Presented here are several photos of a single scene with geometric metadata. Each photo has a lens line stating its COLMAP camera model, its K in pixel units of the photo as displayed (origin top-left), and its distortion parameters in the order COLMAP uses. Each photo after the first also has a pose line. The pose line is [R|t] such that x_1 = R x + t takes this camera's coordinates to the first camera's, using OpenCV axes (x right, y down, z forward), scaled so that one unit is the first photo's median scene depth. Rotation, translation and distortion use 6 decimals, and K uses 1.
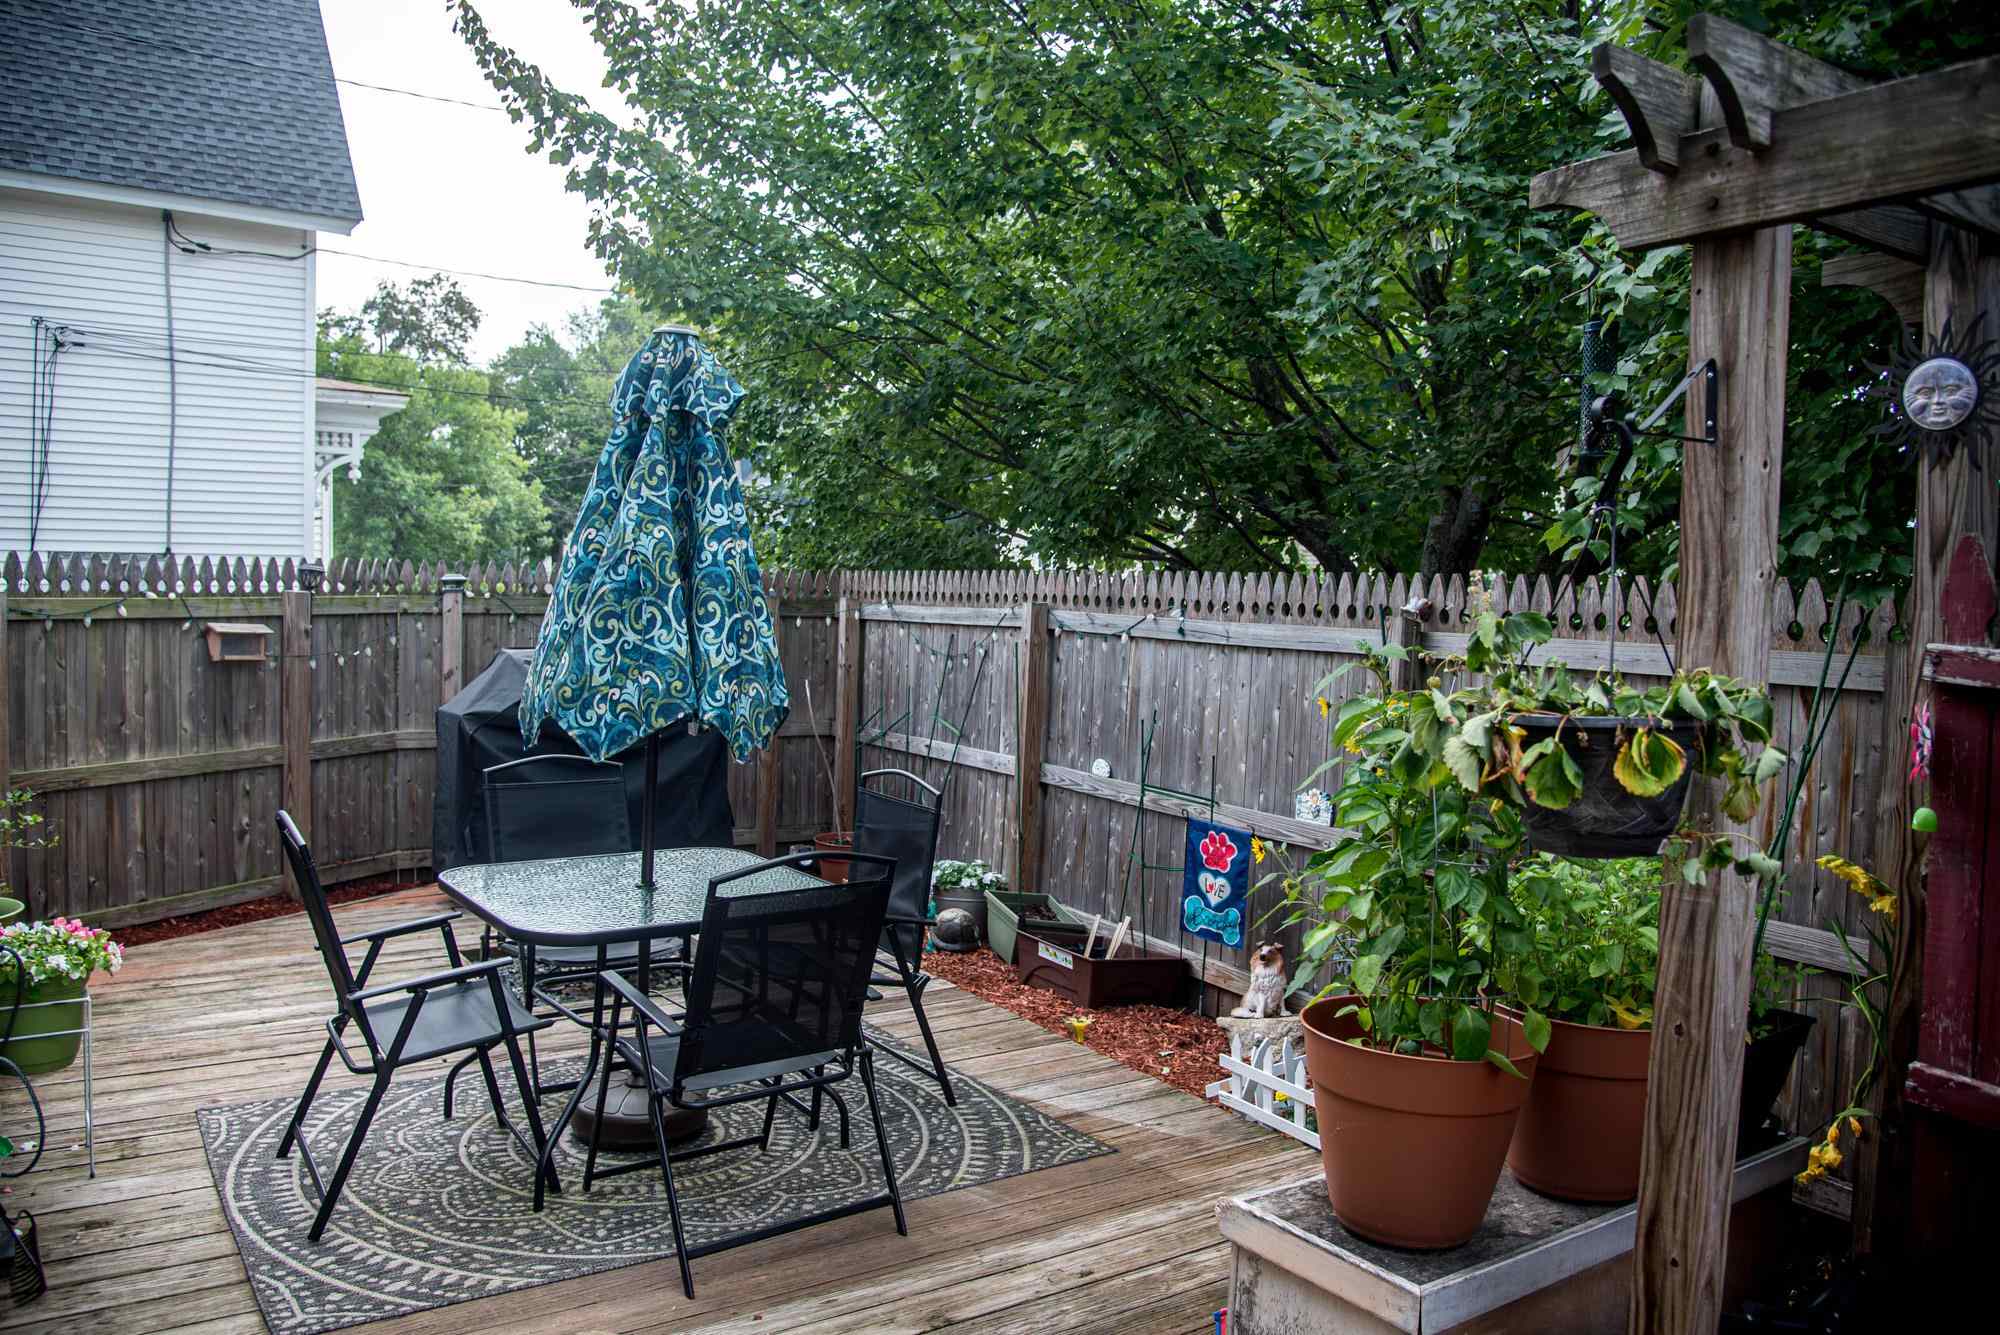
lens RADIAL K [[1402.8, 0, 1000.0], [0, 1402.8, 667.5], [0, 0, 1]] dist [-0.117757, 0.066014]
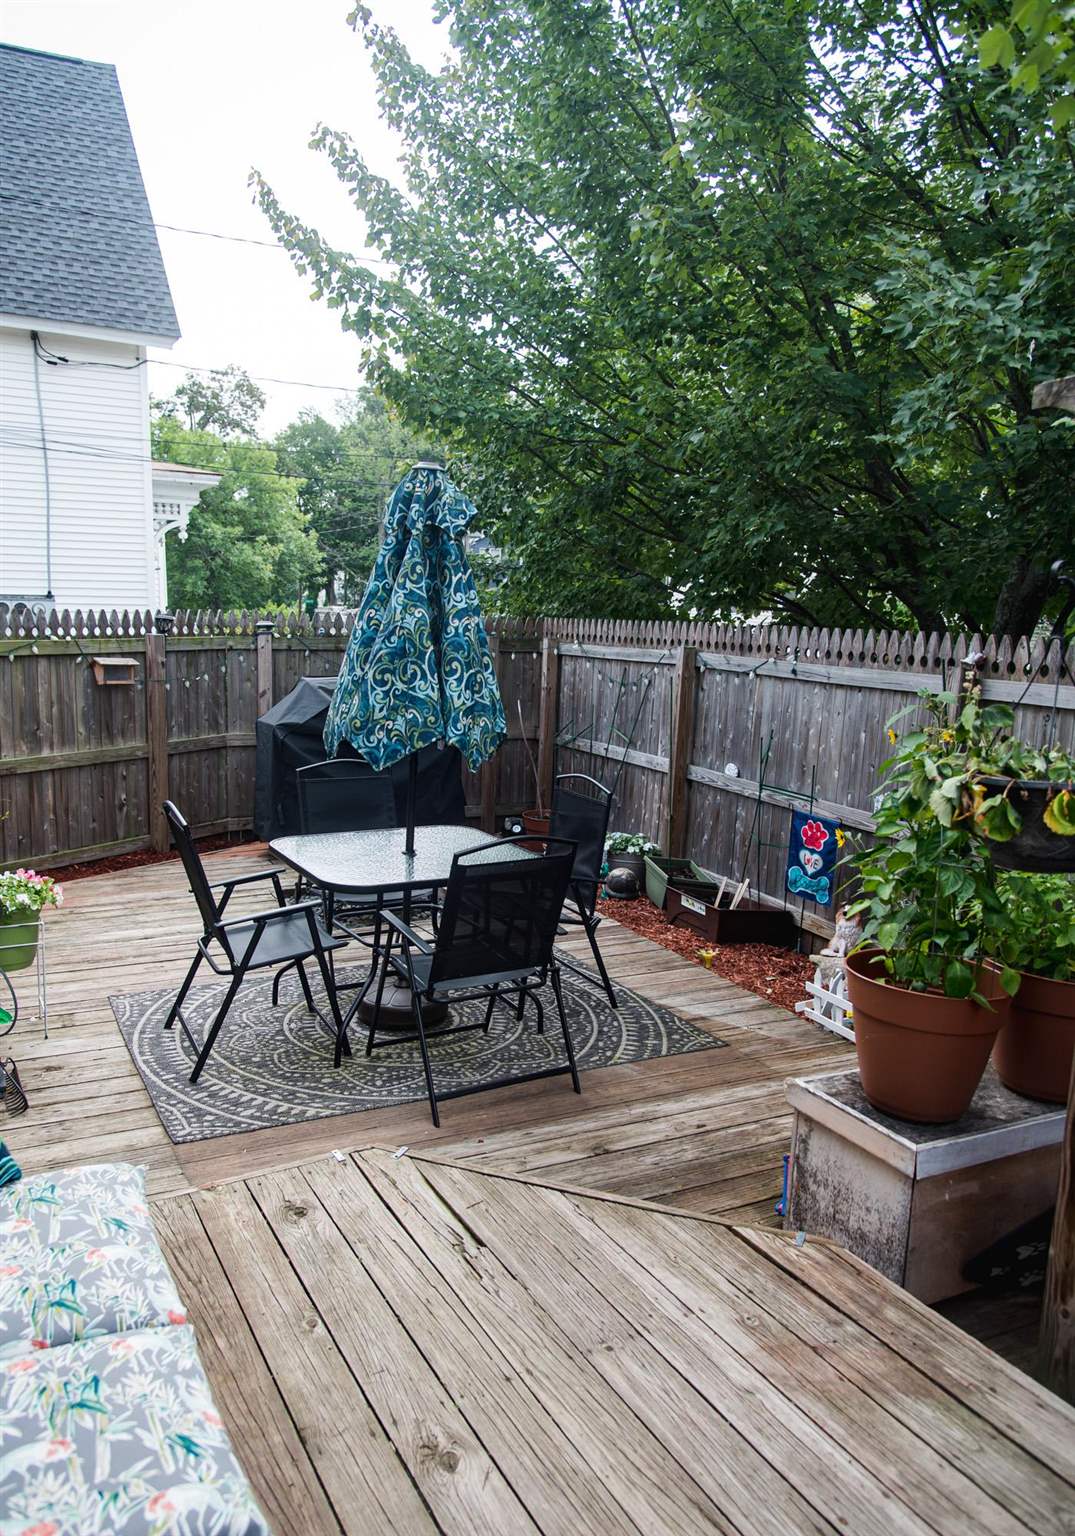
lens RADIAL K [[1218.1, 0, 537.5], [0, 1218.1, 768.0], [0, 0, 1]] dist [0.033560, -0.003520]
pose [[0.992763, 0.023983, -0.117670, 0.028521], [-0.010707, 0.993630, 0.112184, -0.073036], [0.119611, -0.110112, 0.986696, -0.232301]]
